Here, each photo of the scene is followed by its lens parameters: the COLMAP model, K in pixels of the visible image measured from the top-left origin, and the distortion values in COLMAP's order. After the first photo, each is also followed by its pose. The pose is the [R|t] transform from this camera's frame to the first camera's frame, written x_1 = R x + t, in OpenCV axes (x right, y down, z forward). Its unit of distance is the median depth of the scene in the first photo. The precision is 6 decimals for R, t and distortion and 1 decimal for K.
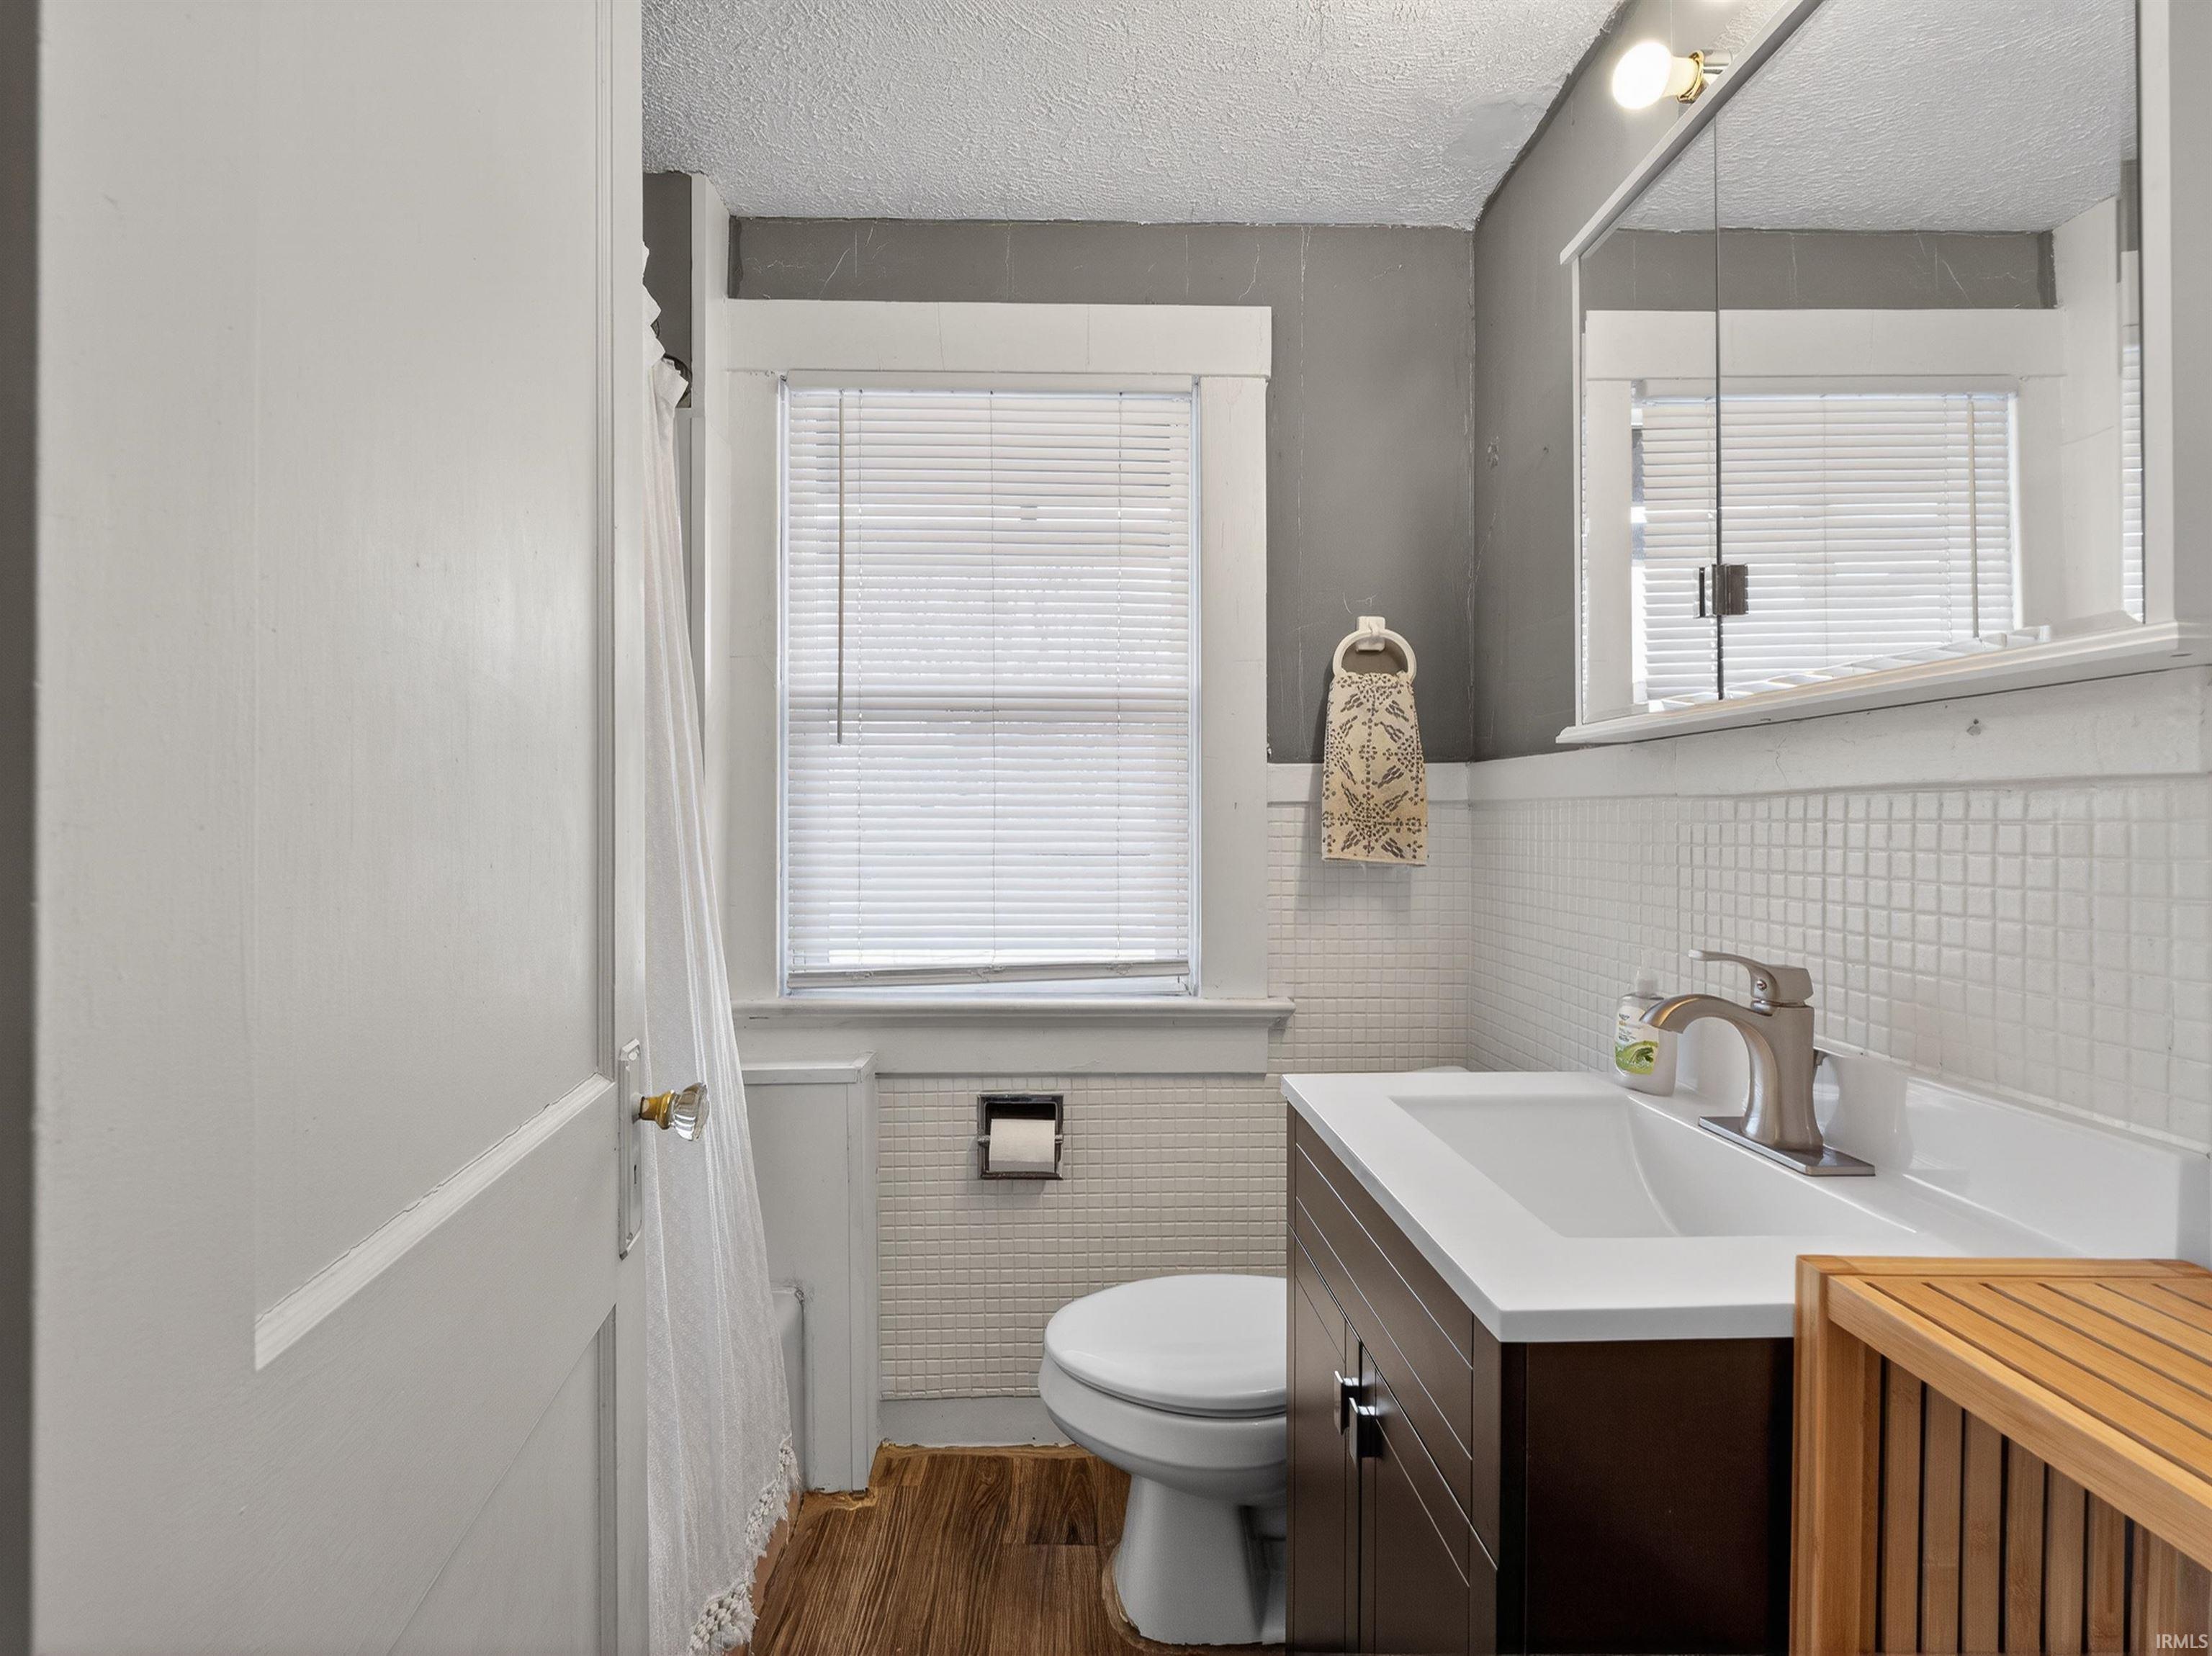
lens RADIAL K [[1035.5, 0, 1075.4], [0, 1035.5, 828.8], [0, 0, 1]] dist [-0.001289, -0.001130]
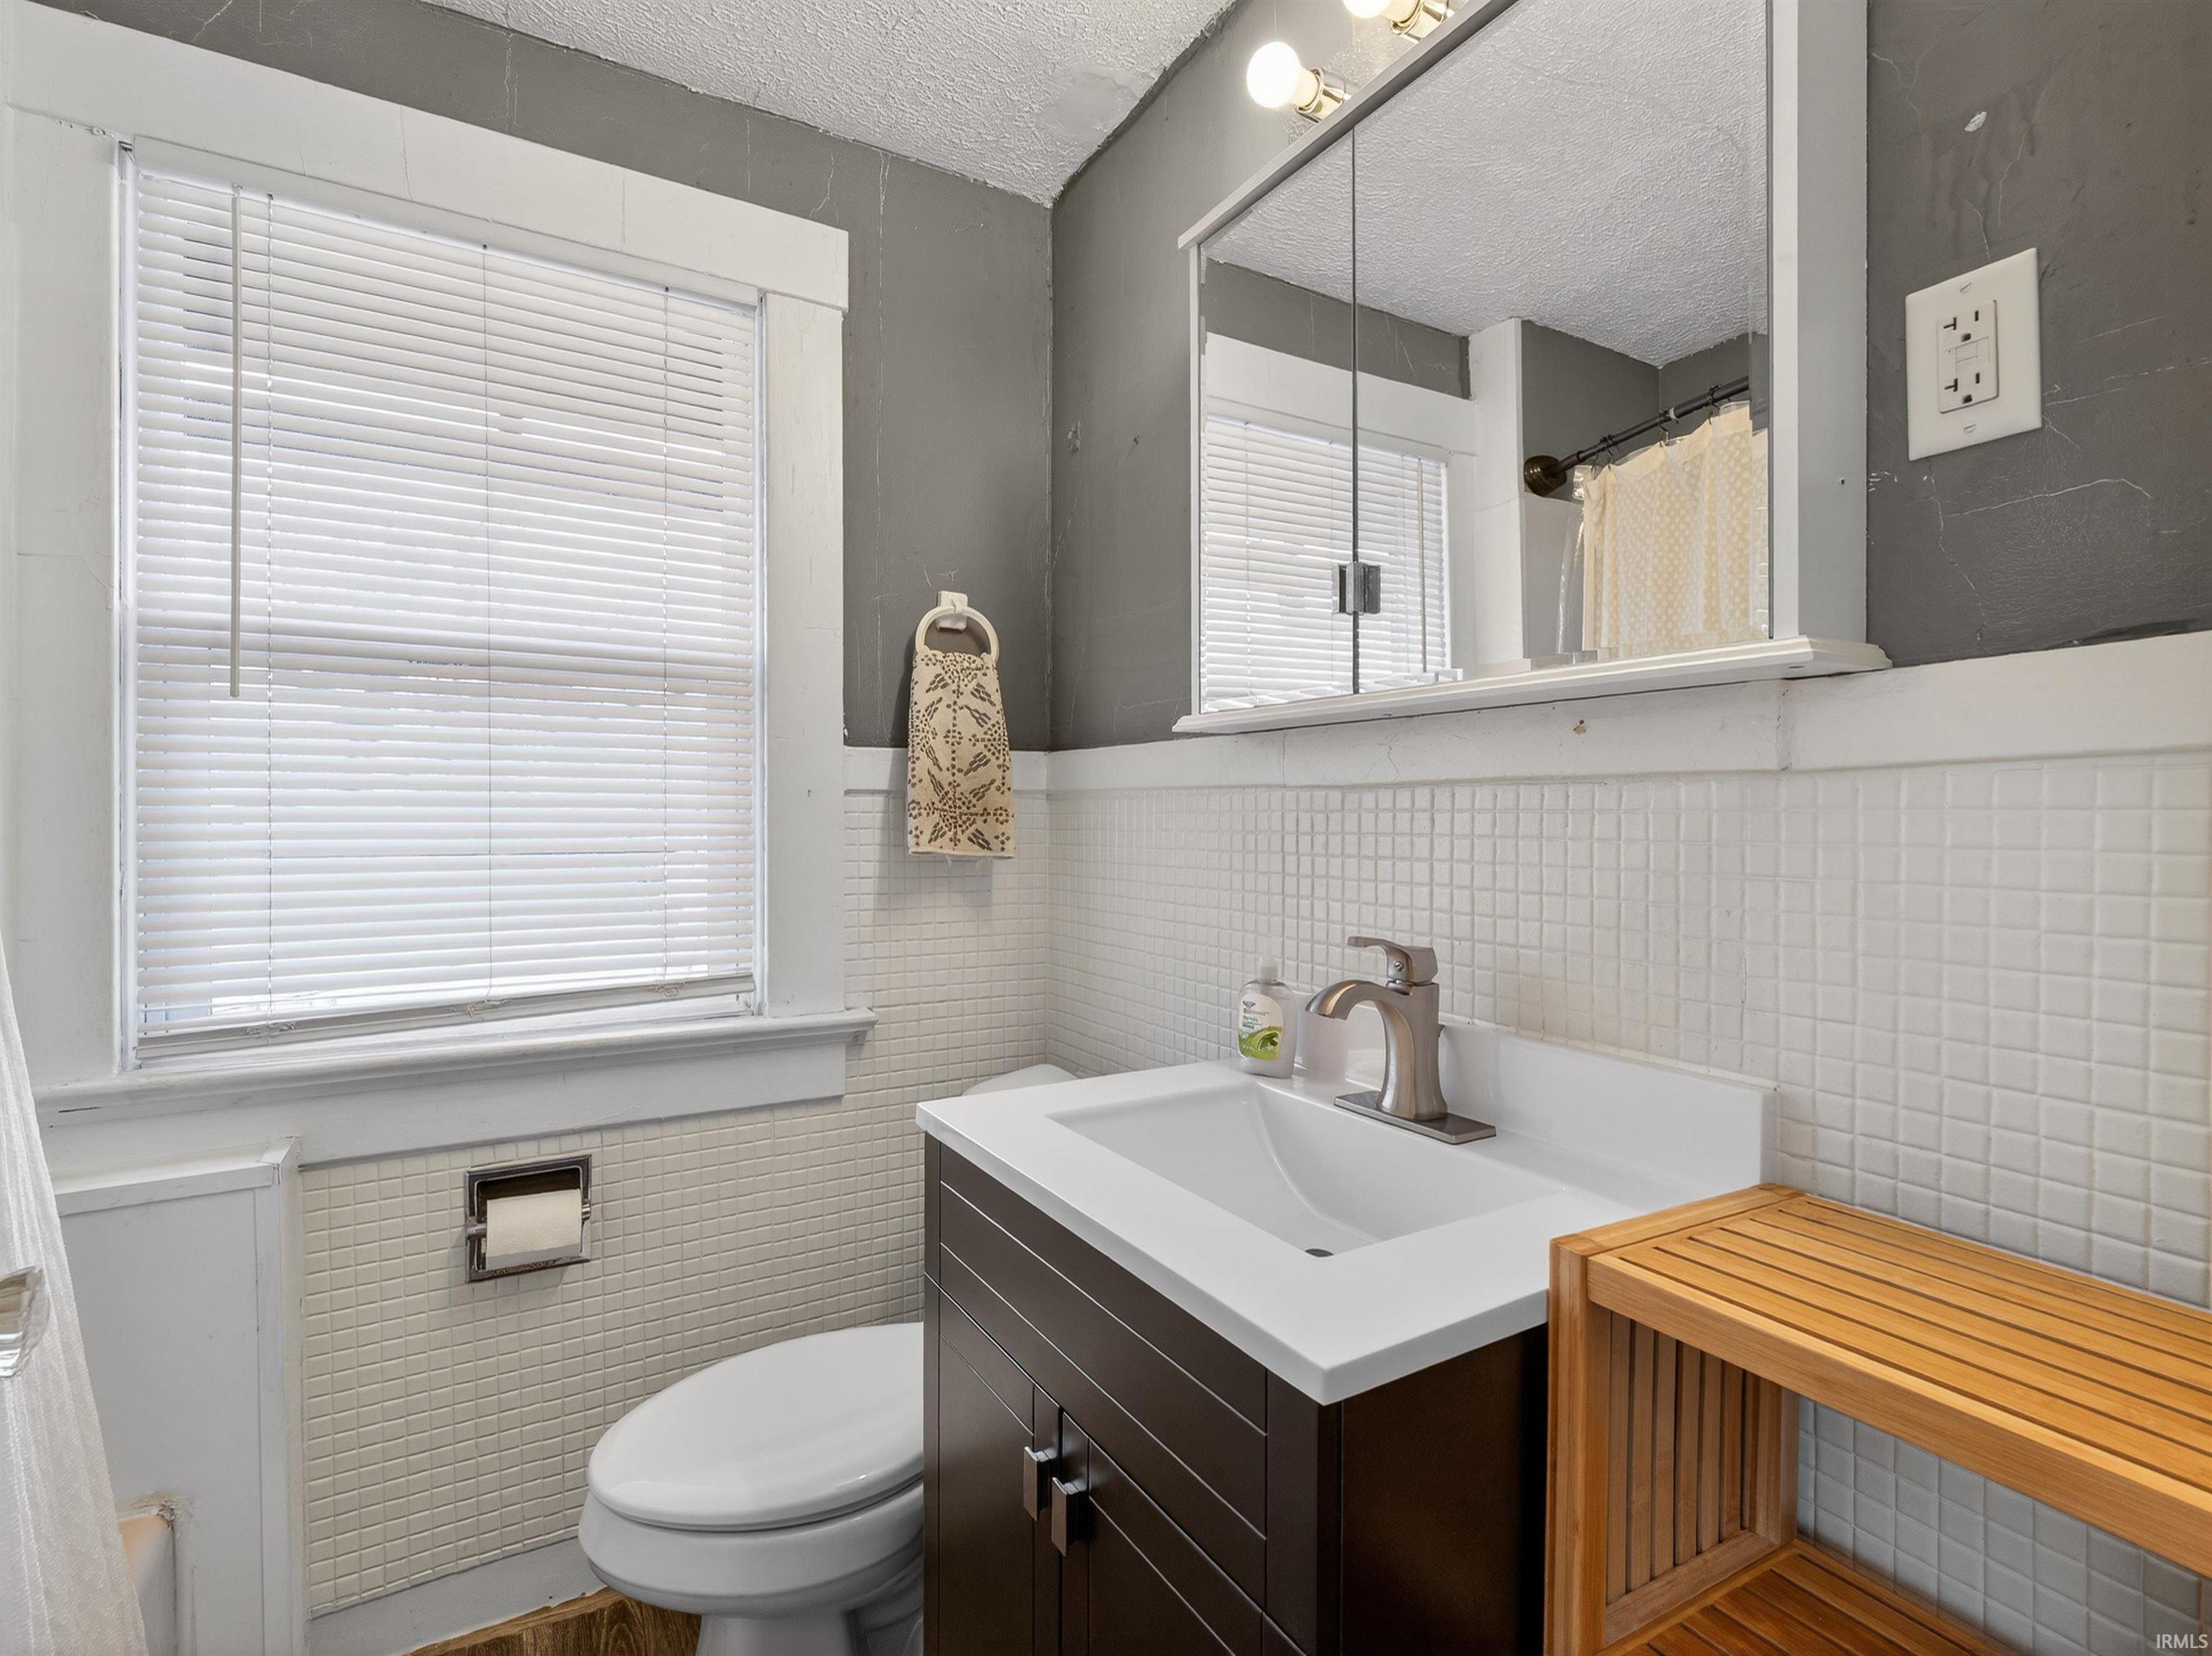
lens RADIAL K [[1060.2, 0, 1103.7], [0, 1060.2, 822.6], [0, 0, 1]] dist [-0.003527, 0.000320]
pose [[0.876335, -0.004015, 0.481686, -0.059885], [0.002880, 0.999991, 0.003096, 0.000100], [-0.481694, -0.001326, 0.876338, 0.101452]]
